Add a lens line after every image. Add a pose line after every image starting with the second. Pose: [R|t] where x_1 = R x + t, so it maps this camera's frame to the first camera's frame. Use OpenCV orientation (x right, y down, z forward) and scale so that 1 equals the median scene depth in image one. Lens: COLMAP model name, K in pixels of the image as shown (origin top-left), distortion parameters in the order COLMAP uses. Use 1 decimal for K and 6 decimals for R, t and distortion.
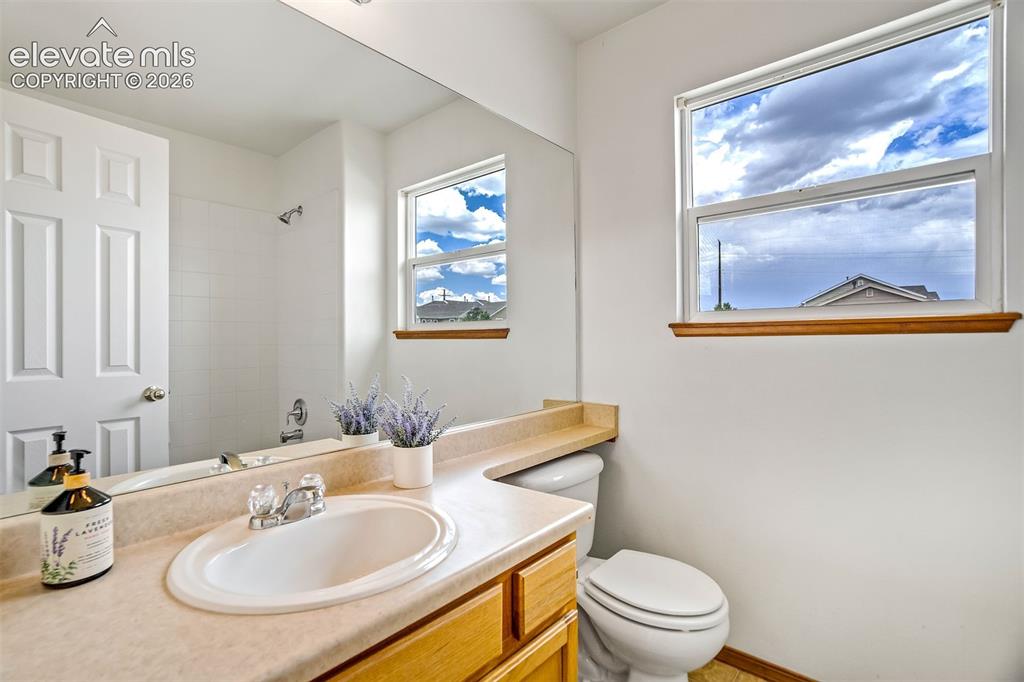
lens RADIAL K [[480.4, 0, 509.3], [0, 480.4, 341.6], [0, 0, 1]] dist [-0.028453, 0.014328]
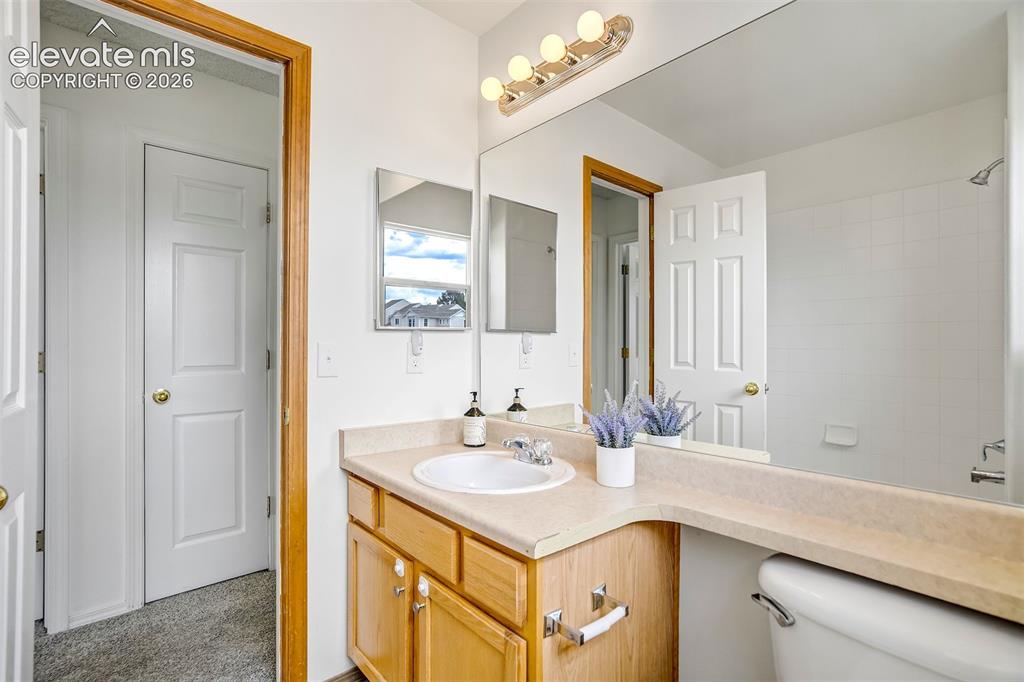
lens RADIAL K [[480.4, 0, 509.1], [0, 480.4, 341.5], [0, 0, 1]] dist [-0.028453, 0.014328]
pose [[-0.133323, -0.002831, -0.991069, 0.542340], [-0.004761, 0.999986, -0.002216, -0.003632], [0.991061, 0.004423, -0.133335, 0.569077]]
